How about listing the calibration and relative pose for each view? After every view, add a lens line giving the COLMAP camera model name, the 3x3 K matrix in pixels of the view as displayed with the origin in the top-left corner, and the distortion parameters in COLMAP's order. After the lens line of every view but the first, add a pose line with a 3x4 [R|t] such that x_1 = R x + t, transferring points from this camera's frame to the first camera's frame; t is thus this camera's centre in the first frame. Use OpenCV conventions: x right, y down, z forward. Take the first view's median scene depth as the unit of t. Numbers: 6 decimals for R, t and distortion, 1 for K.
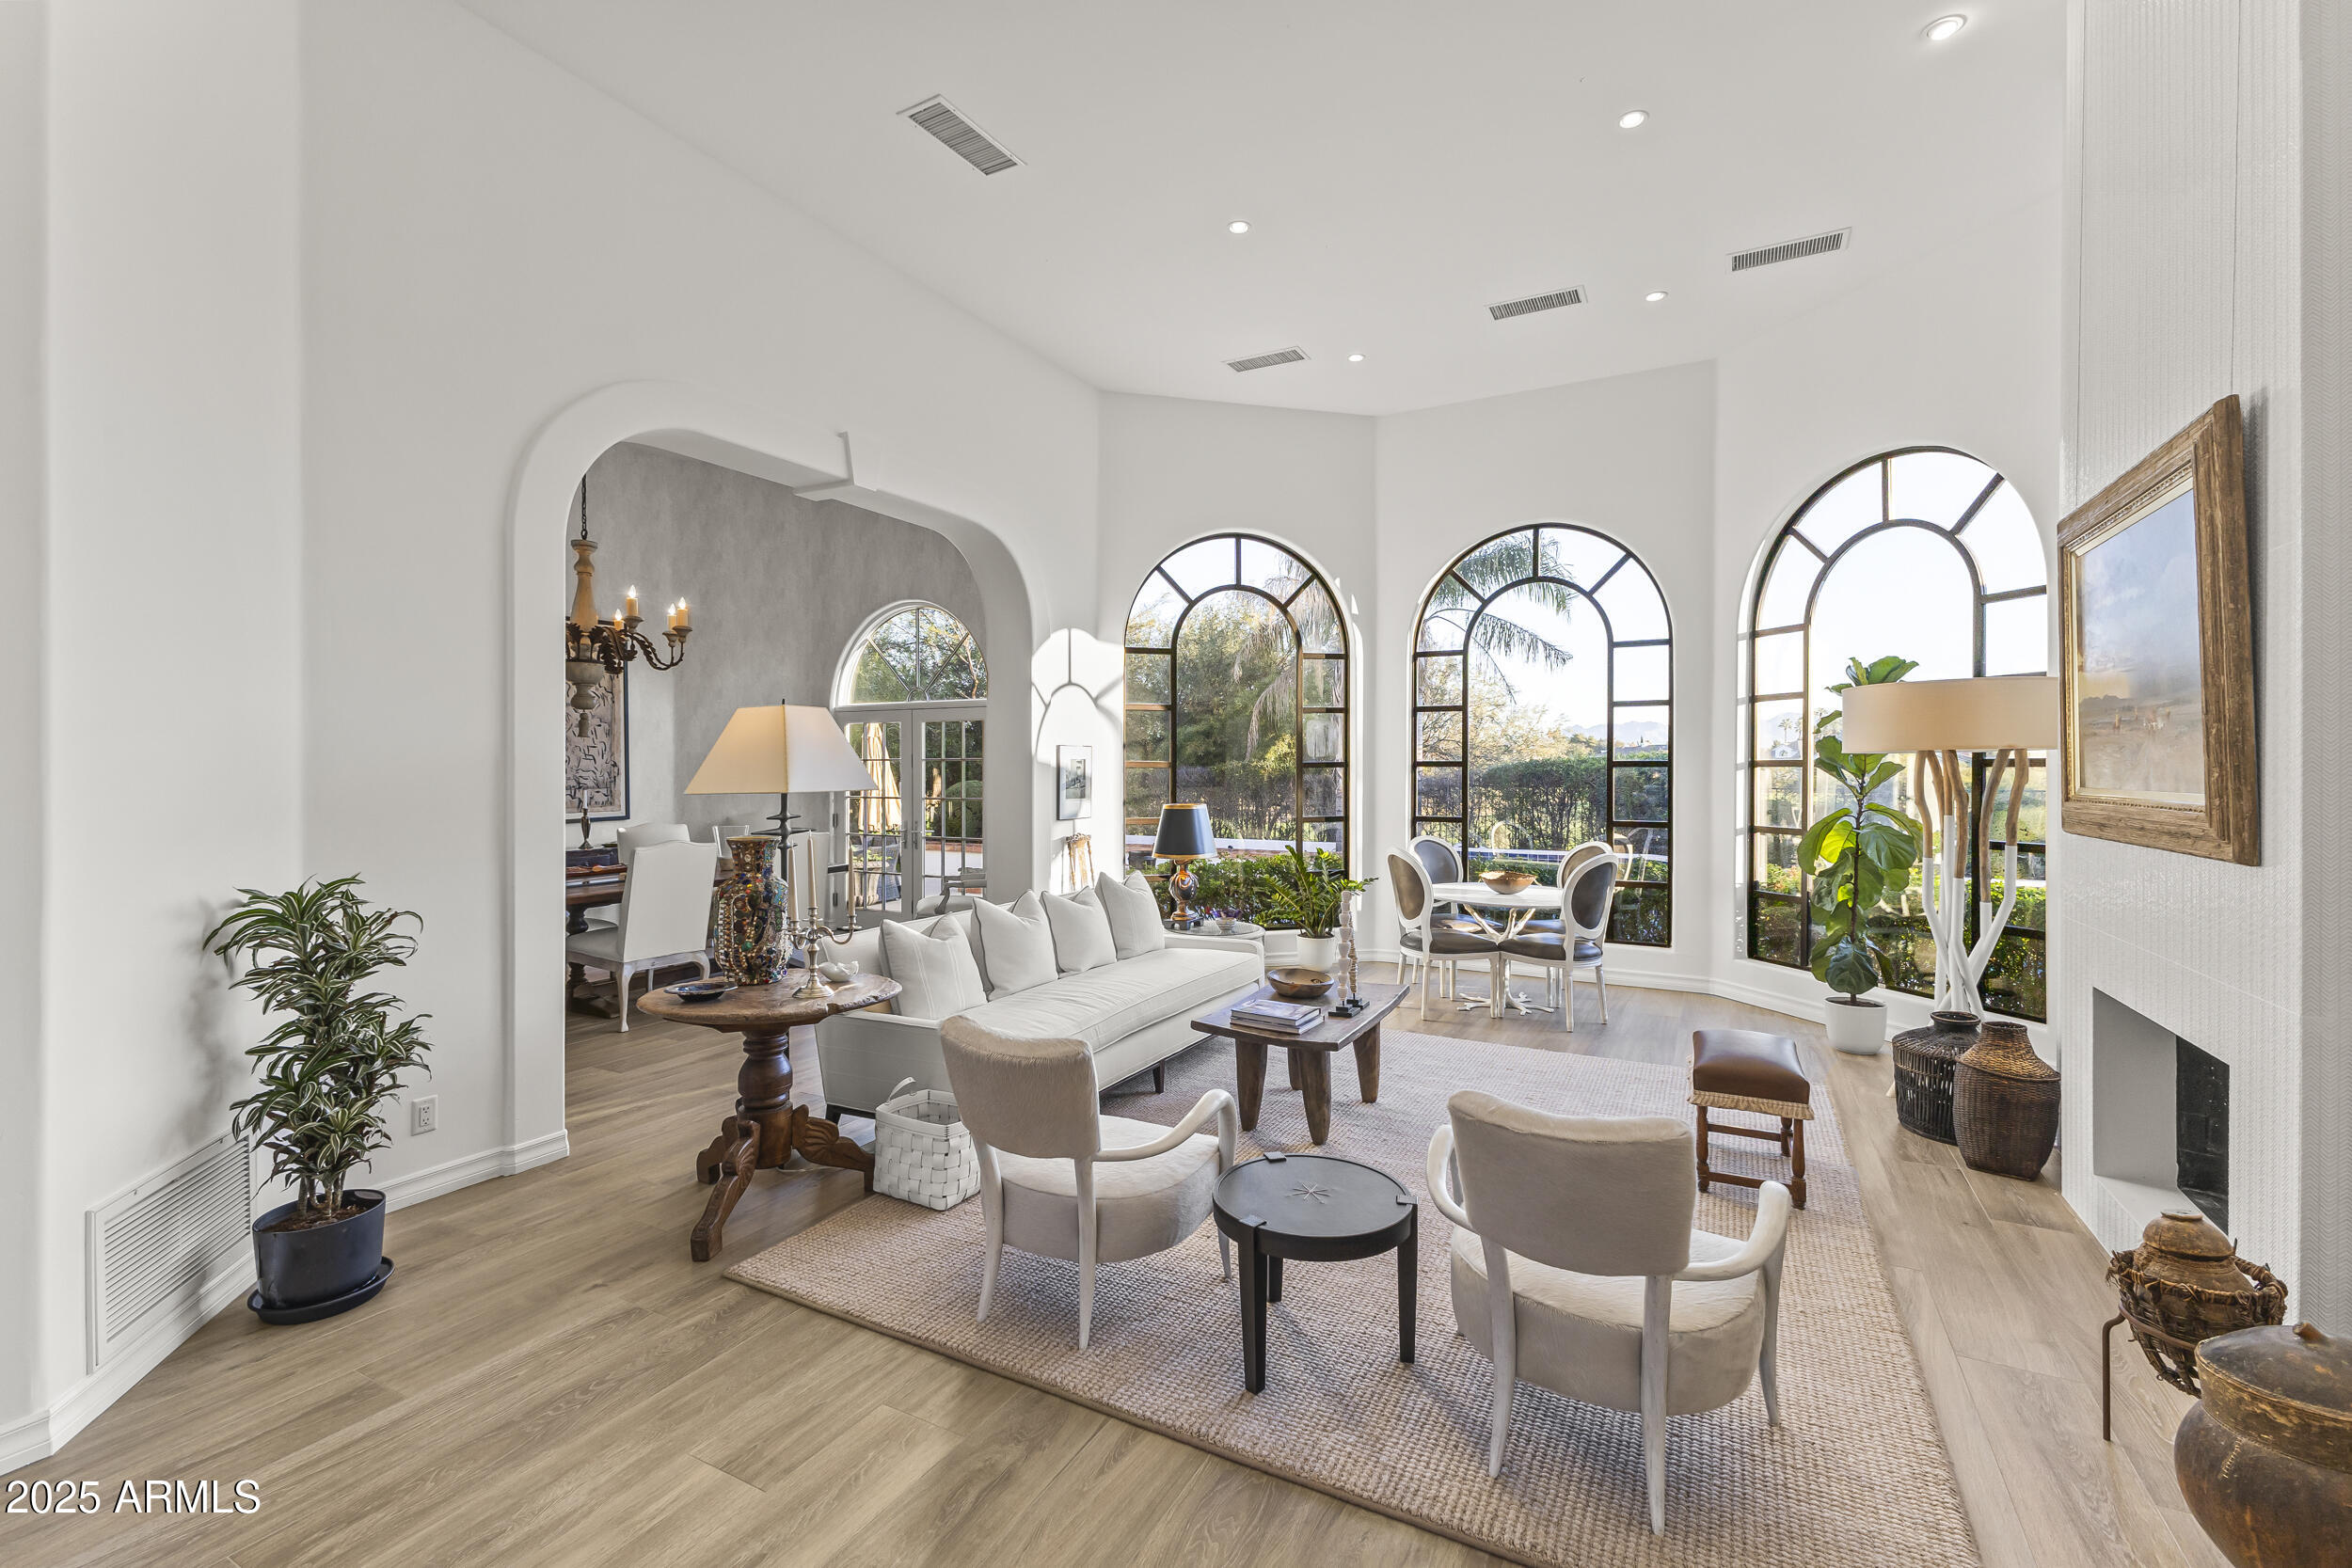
lens RADIAL K [[1019.3, 0, 1176.8], [0, 1019.3, 774.8], [0, 0, 1]] dist [0.010148, -0.003035]
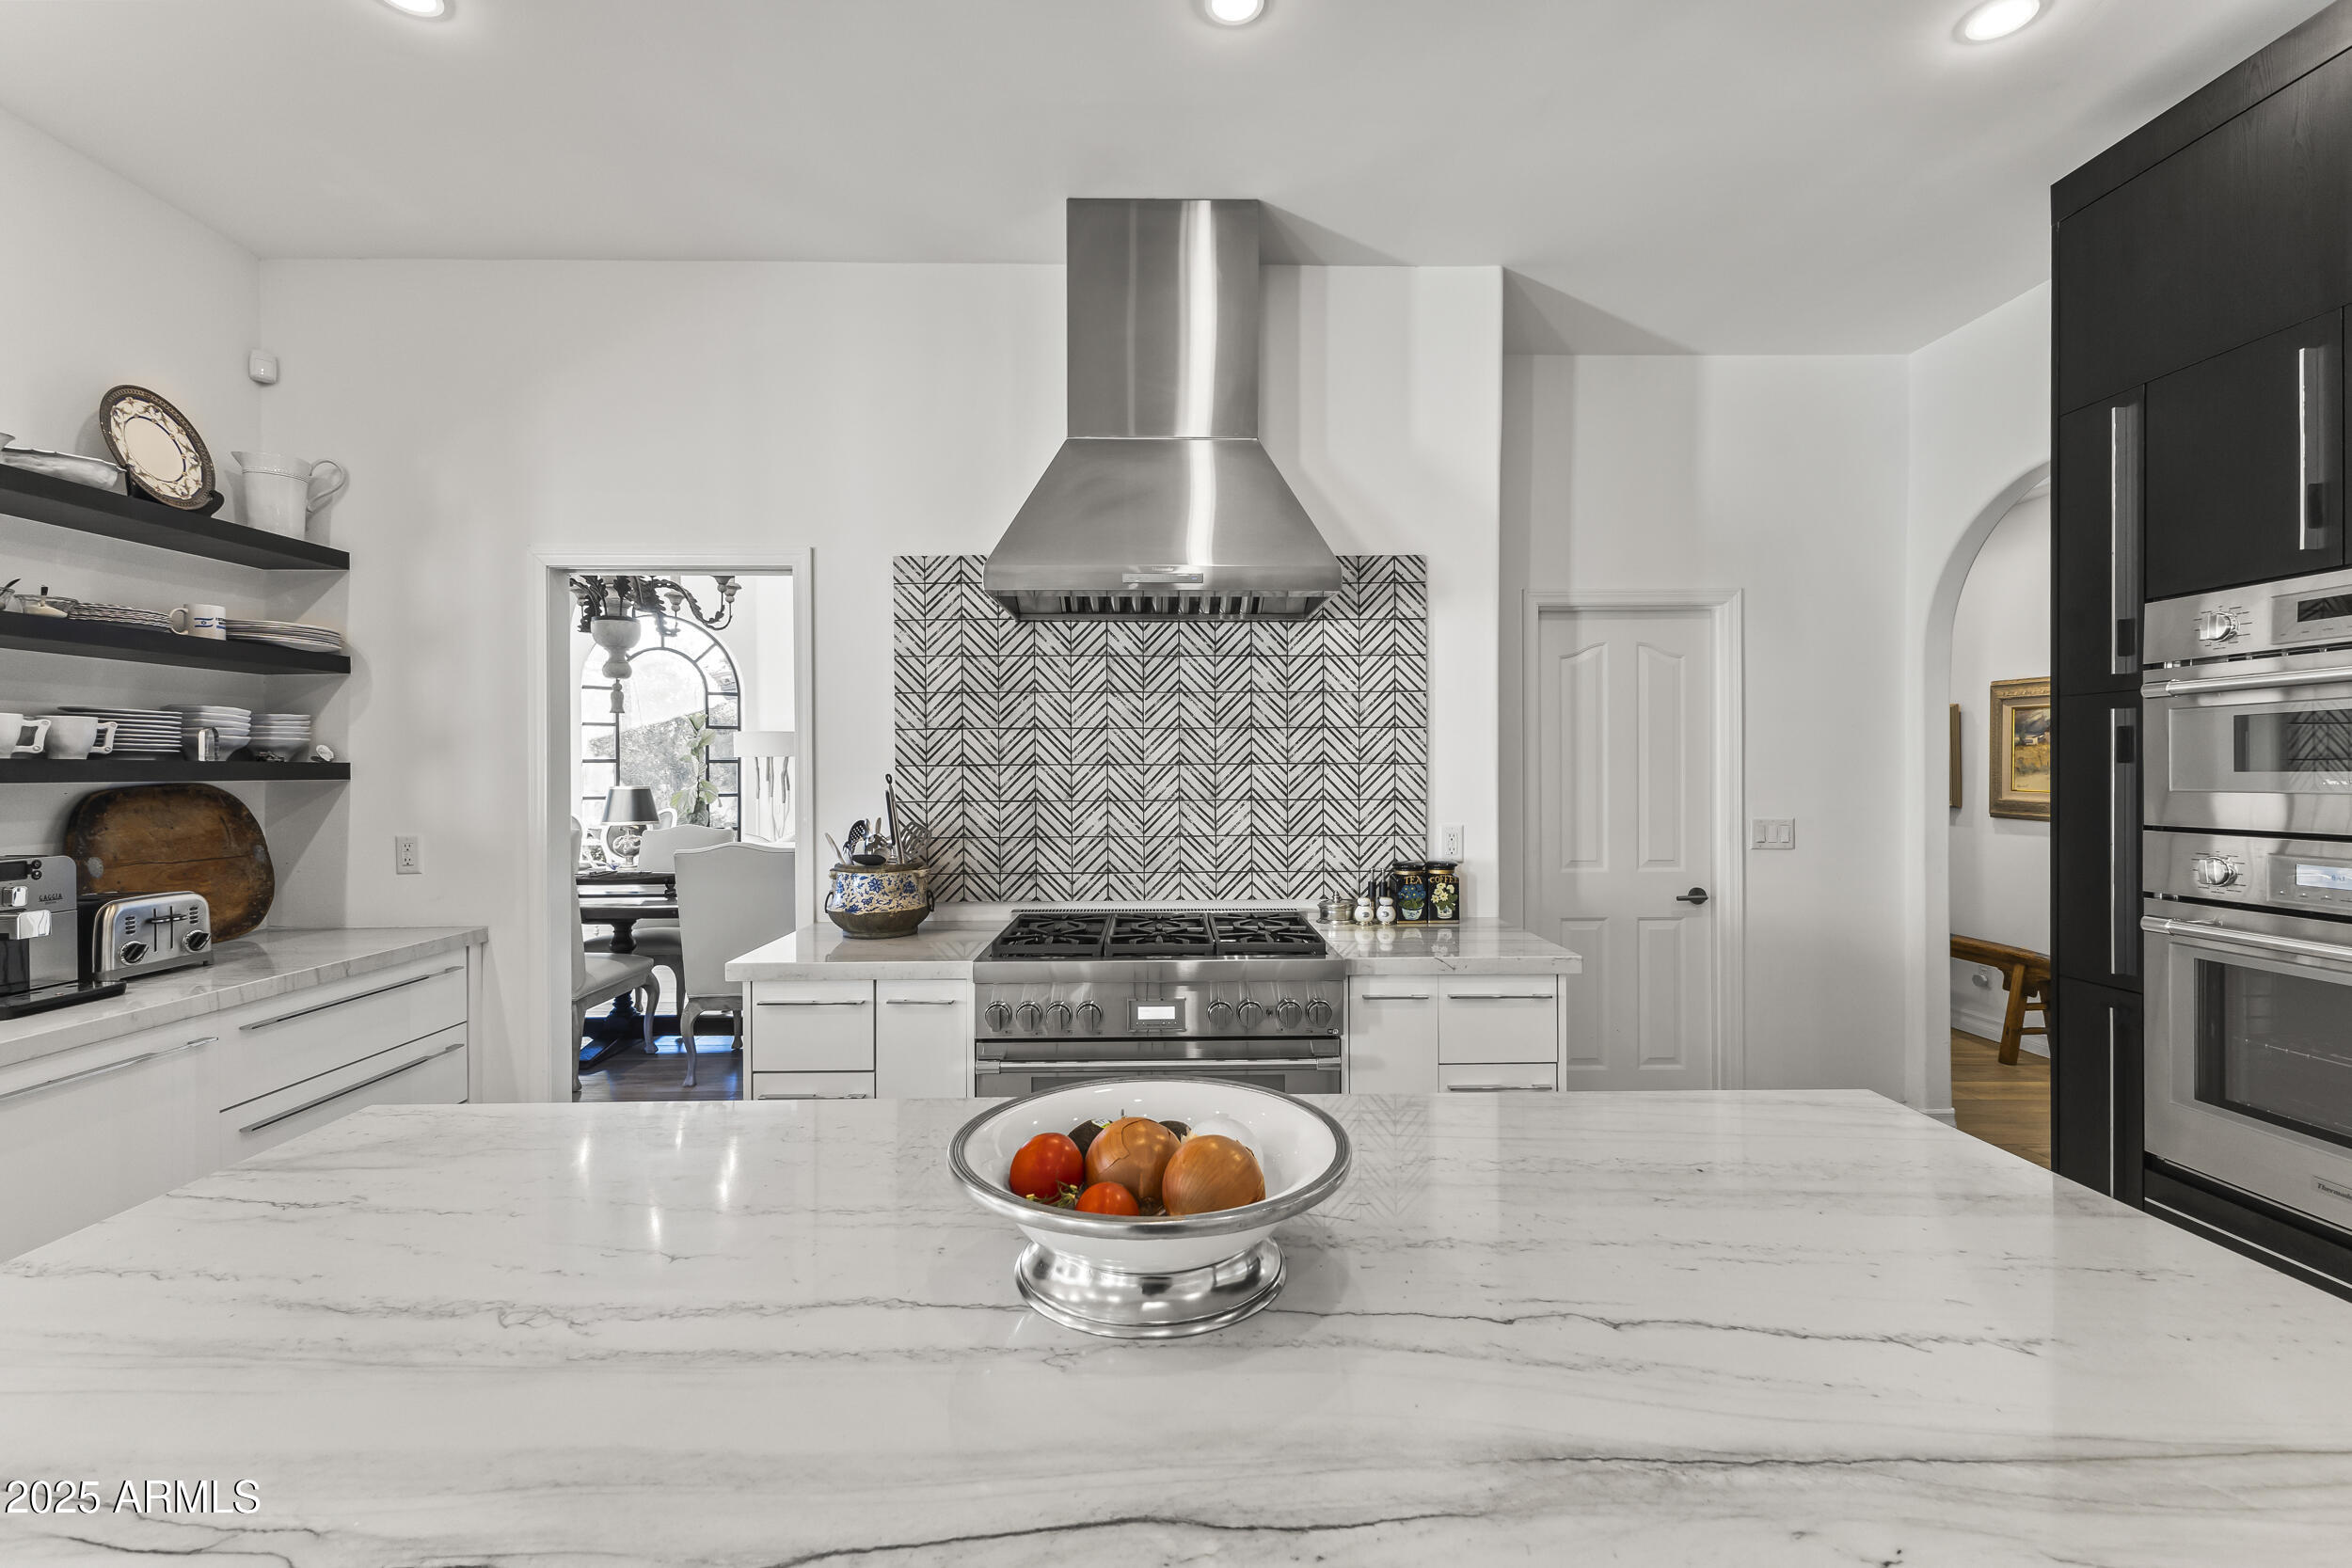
lens RADIAL K [[1019.3, 0, 1176.8], [0, 1019.3, 774.8], [0, 0, 1]] dist [0.010148, -0.003035]
pose [[-0.491641, -0.001004, 0.870797, -1.556865], [0.011614, 0.999903, 0.007710, 0.012095], [-0.870720, 0.013904, -0.491582, 1.038273]]
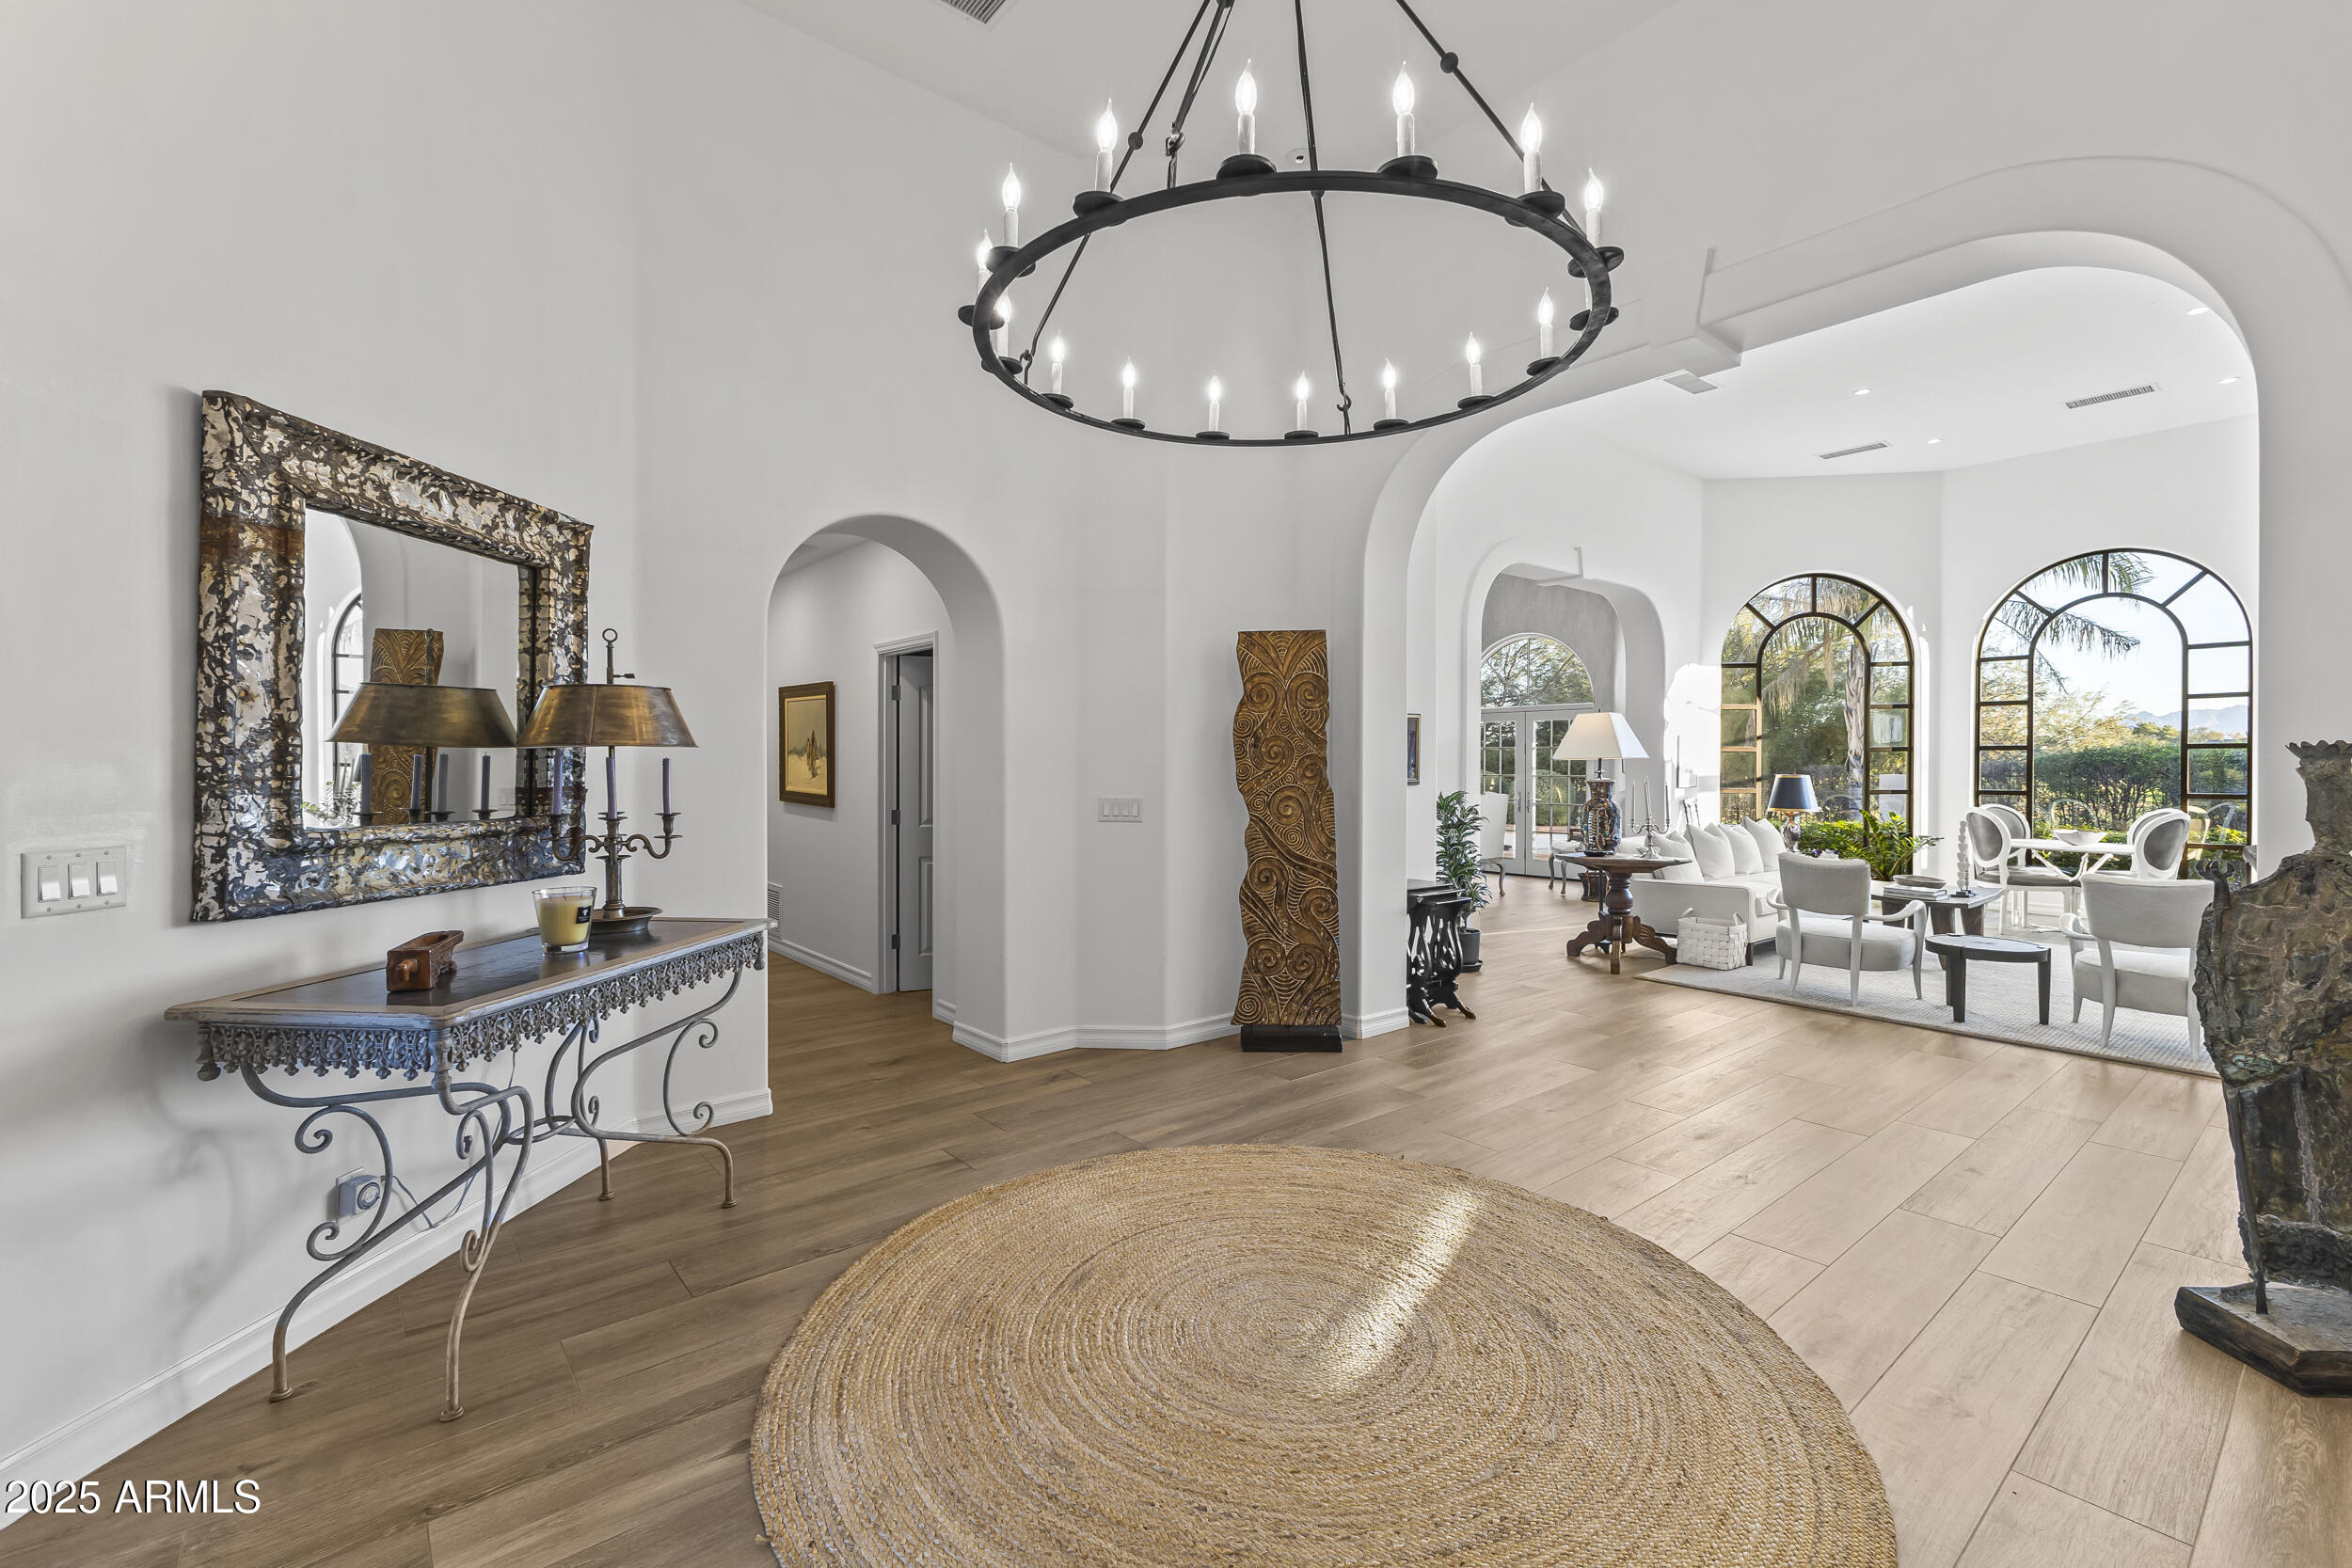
lens RADIAL K [[1007.6, 0, 1176.6], [0, 1007.6, 771.1], [0, 0, 1]] dist [0.008983, -0.000152]
pose [[0.925997, 0.003103, -0.377519, -0.259239], [-0.003709, 0.999993, -0.000879, 0.028113], [0.377514, 0.002214, 0.926001, -0.647814]]
